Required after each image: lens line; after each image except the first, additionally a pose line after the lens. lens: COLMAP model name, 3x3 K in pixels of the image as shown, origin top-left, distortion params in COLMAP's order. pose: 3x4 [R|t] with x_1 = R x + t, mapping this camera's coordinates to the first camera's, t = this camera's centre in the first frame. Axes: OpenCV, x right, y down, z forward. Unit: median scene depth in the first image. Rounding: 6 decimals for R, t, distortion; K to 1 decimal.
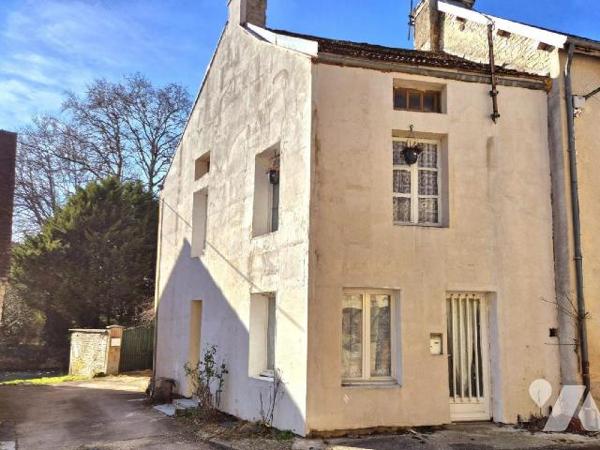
lens RADIAL K [[505.6, 0, 300.3], [0, 505.6, 264.8], [0, 0, 1]] dist [0.015712, 0.006920]
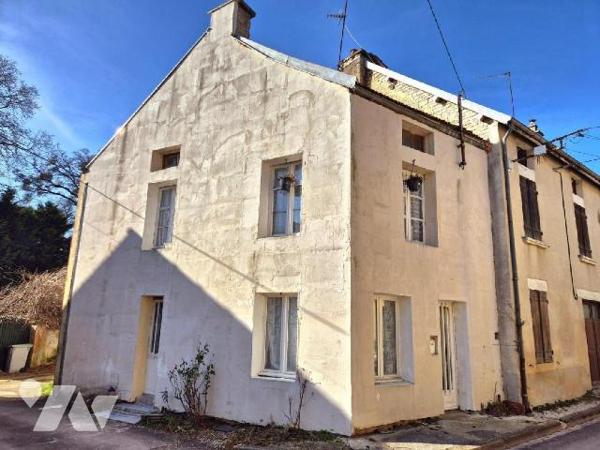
lens RADIAL K [[450.9, 0, 300.0], [0, 450.9, 225.0], [0, 0, 1]] dist [0.040332, -0.052740]
pose [[0.903740, 0.109329, 0.413884, -0.446987], [-0.071587, 0.991820, -0.105680, 0.012052], [-0.422053, 0.065878, 0.904174, 0.145150]]
